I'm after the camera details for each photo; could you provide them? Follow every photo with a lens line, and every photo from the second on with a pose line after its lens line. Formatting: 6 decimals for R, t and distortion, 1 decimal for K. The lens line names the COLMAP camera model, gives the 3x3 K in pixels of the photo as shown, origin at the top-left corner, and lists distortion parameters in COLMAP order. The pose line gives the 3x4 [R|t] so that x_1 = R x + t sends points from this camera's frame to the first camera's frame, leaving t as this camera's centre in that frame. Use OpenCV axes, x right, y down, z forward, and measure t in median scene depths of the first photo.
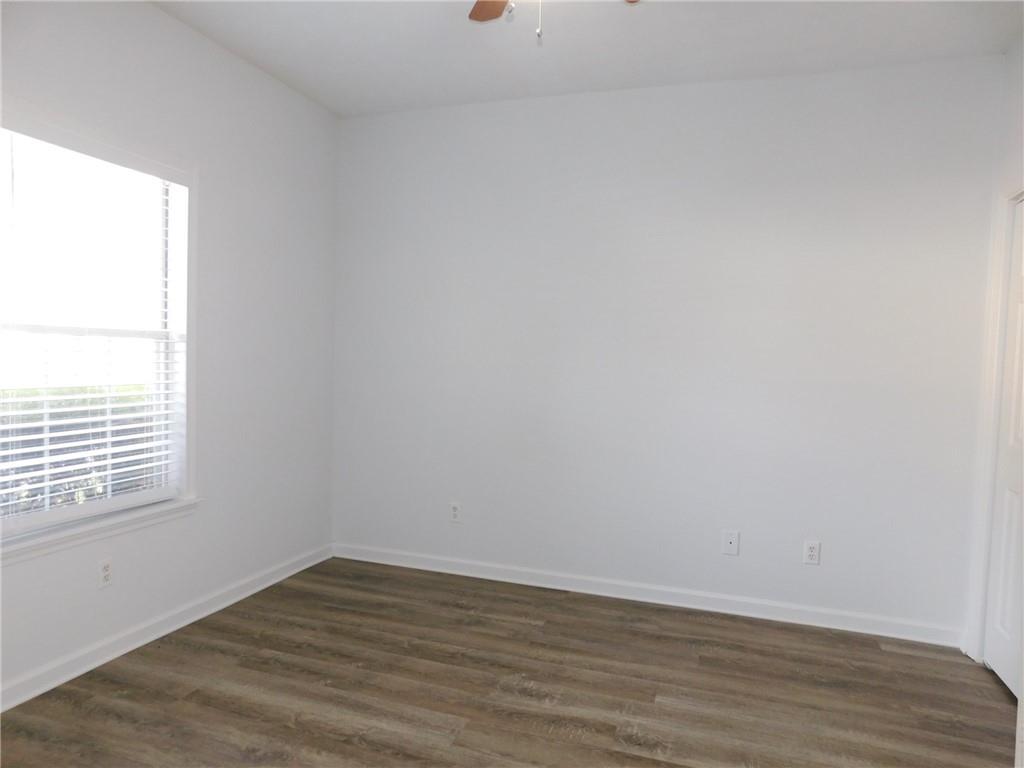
lens RADIAL K [[688.2, 0, 512.0], [0, 688.2, 384.0], [0, 0, 1]] dist [-0.041000, 0.041711]
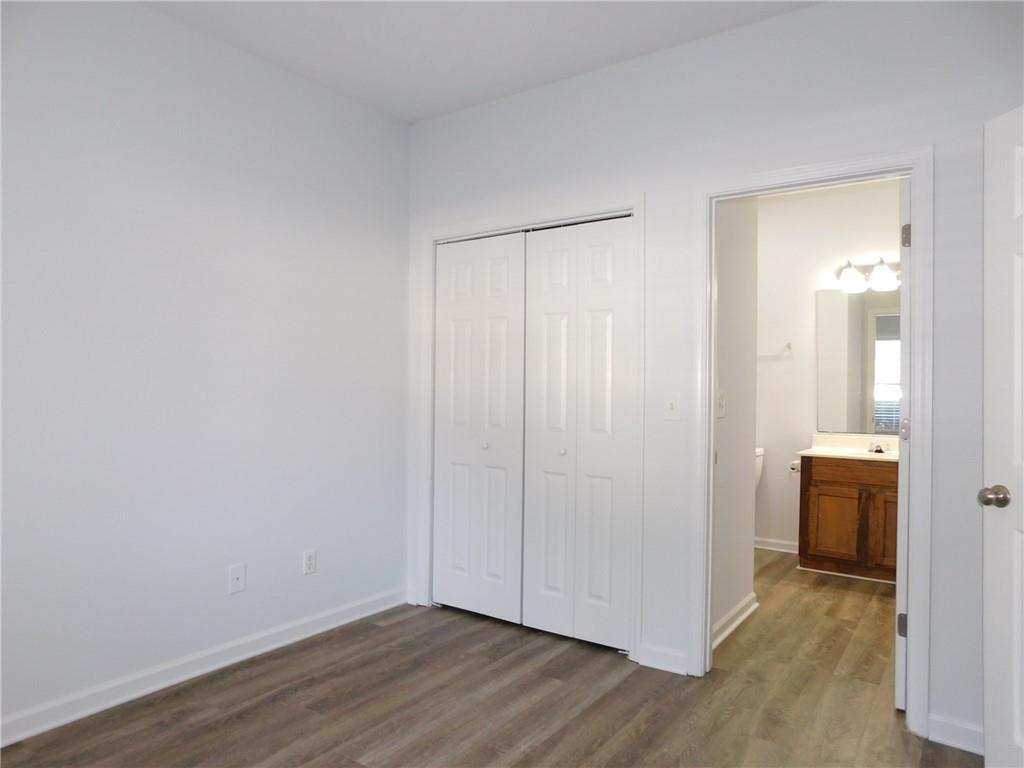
lens RADIAL K [[688.2, 0, 512.0], [0, 688.2, 384.0], [0, 0, 1]] dist [-0.041000, 0.041711]
pose [[0.297752, -0.038486, 0.953867, -0.450712], [0.042949, 0.998715, 0.026889, -0.026374], [-0.953677, 0.032961, 0.299022, 0.460356]]
